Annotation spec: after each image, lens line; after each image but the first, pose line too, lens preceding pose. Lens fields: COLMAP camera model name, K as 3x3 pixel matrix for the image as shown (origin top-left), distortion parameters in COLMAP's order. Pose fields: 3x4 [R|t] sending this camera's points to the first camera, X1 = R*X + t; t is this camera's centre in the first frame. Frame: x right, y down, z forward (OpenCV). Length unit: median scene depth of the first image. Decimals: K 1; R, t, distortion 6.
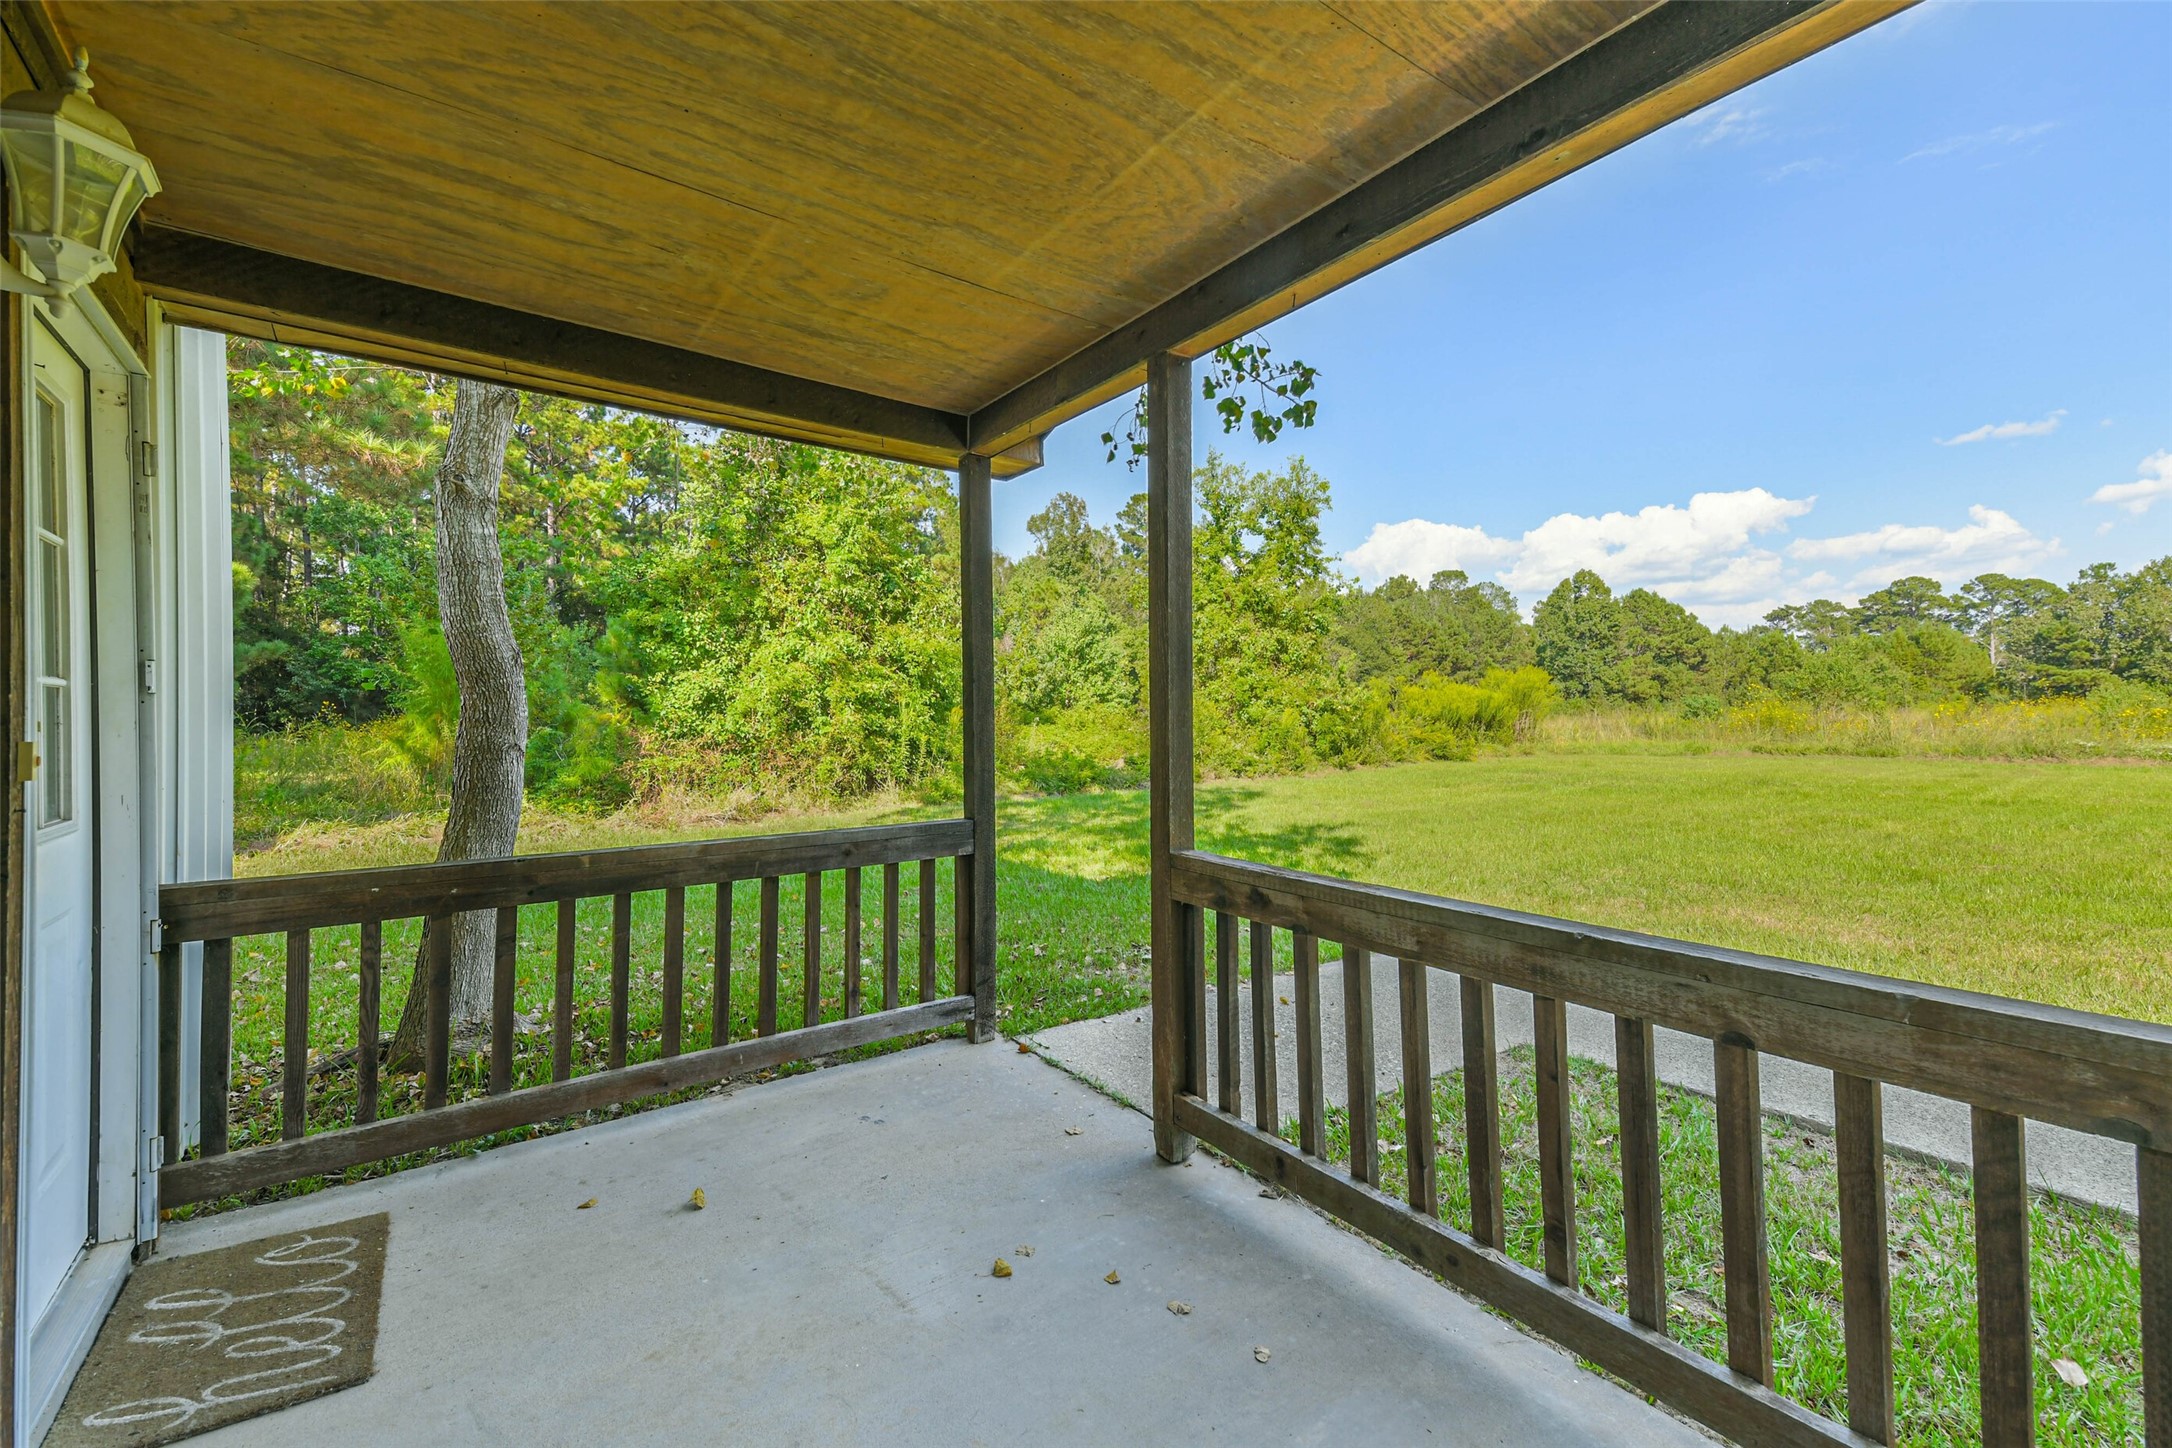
lens RADIAL K [[934.4, 0, 1081.7], [0, 934.4, 720.7], [0, 0, 1]] dist [0.059376, -0.026602]
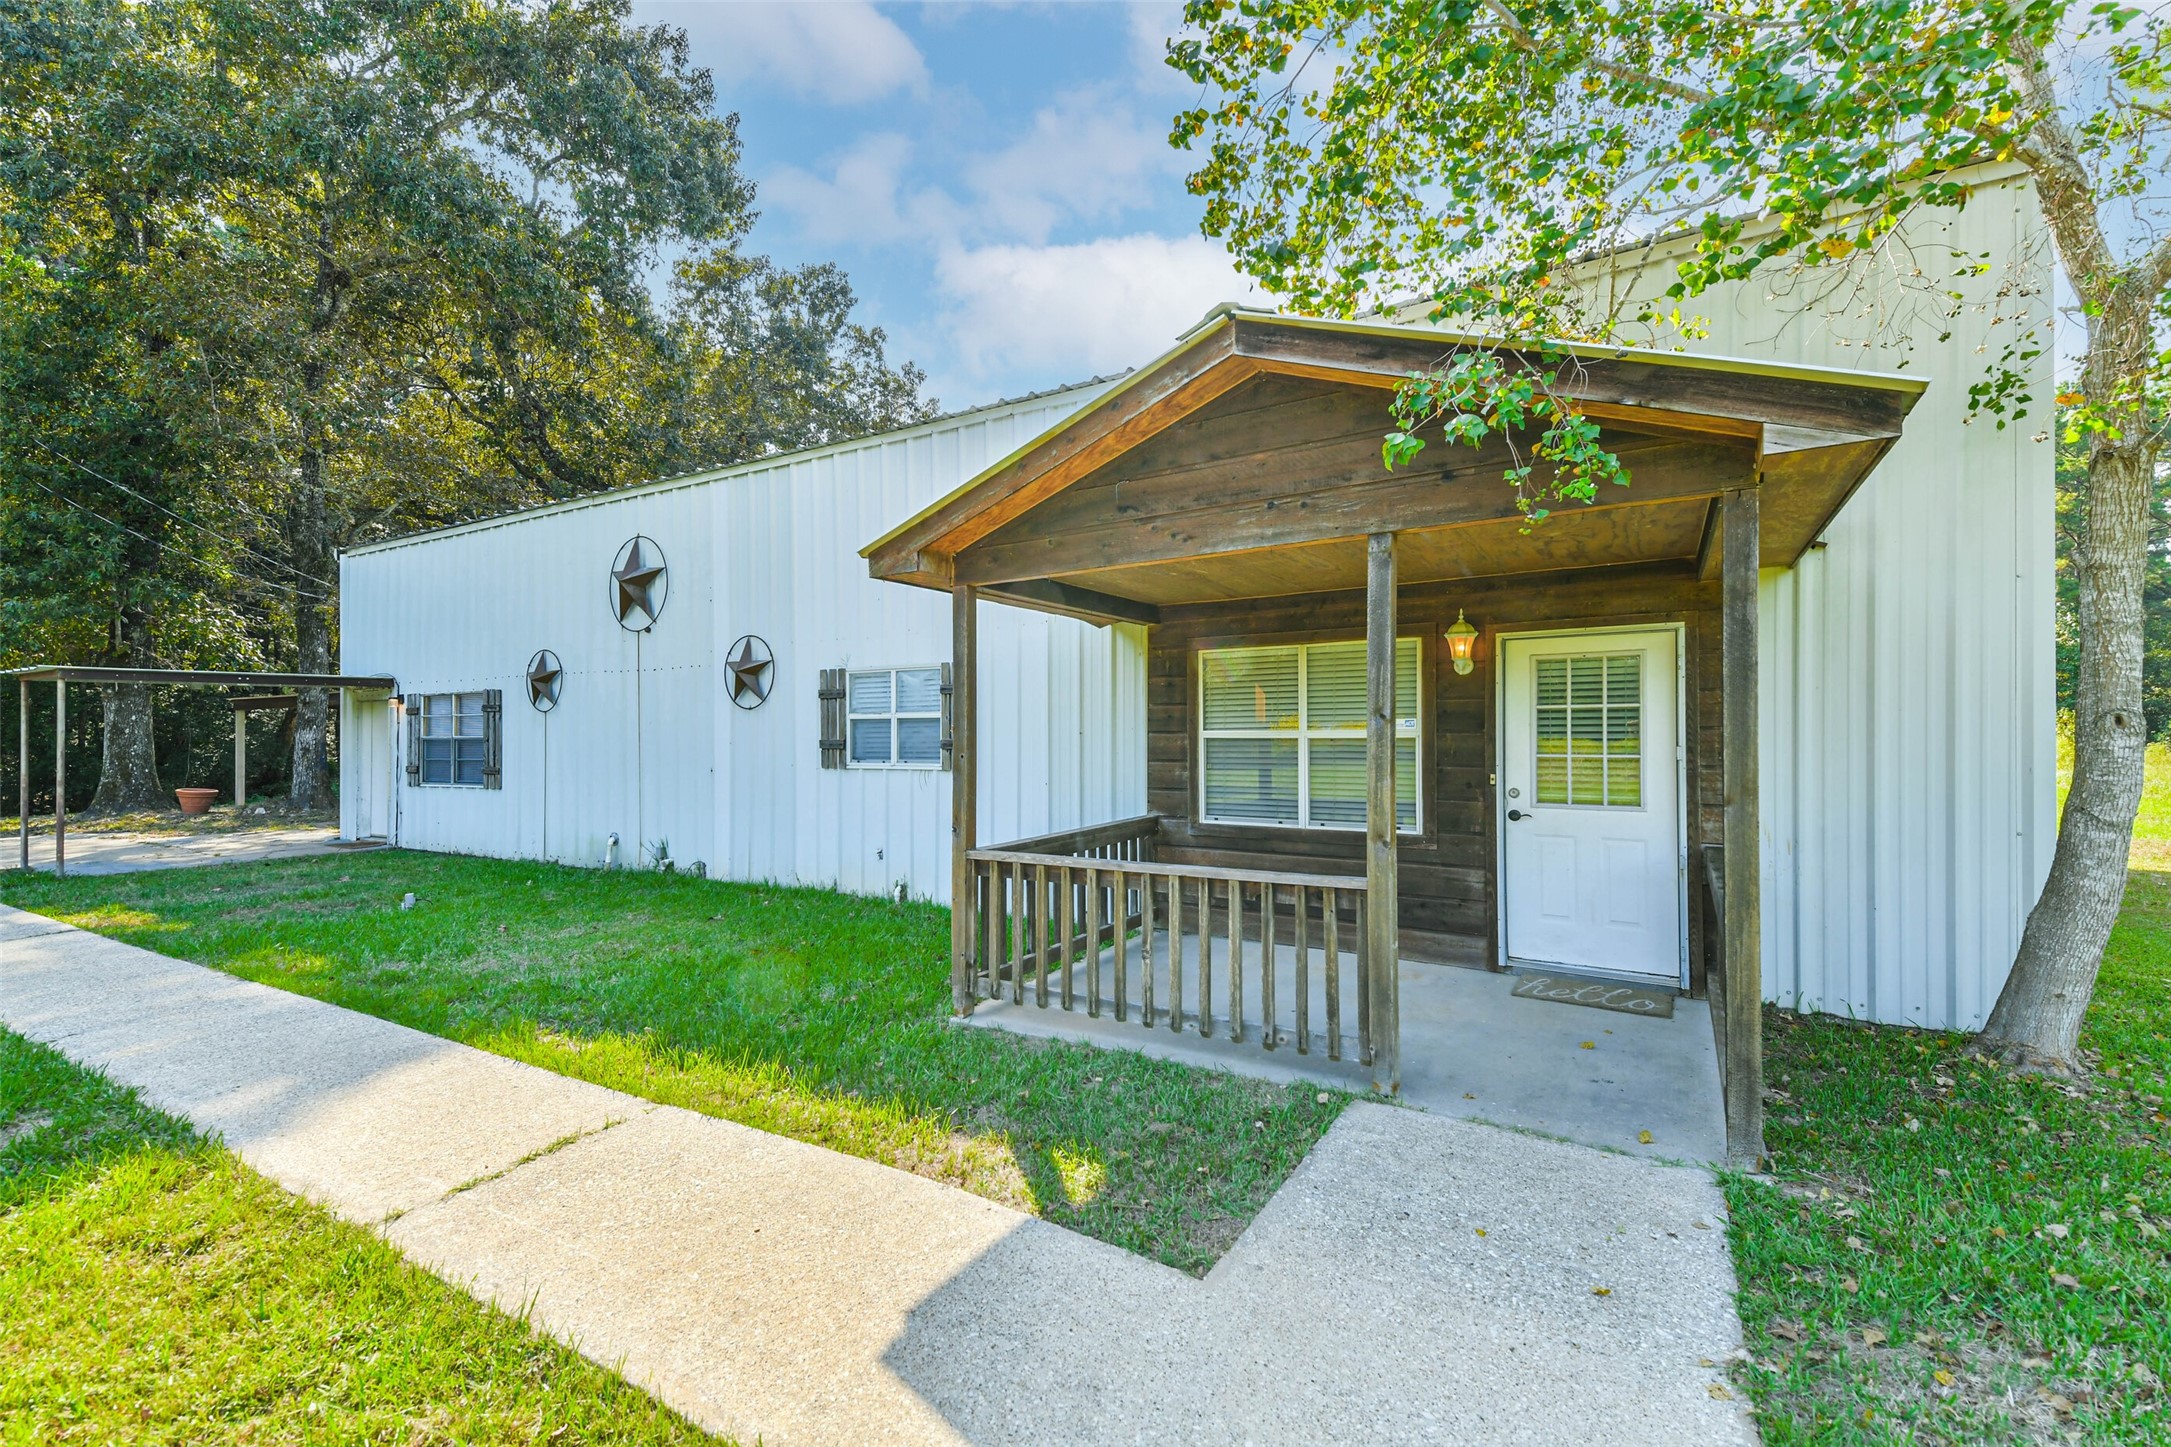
lens RADIAL K [[934.0, 0, 1081.2], [0, 934.0, 720.2], [0, 0, 1]] dist [0.059376, -0.026602]
pose [[-0.920407, 0.005285, -0.390925, 0.940659], [0.010049, 0.999898, -0.010142, -0.076039], [0.390831, -0.013263, -0.920367, 1.893296]]
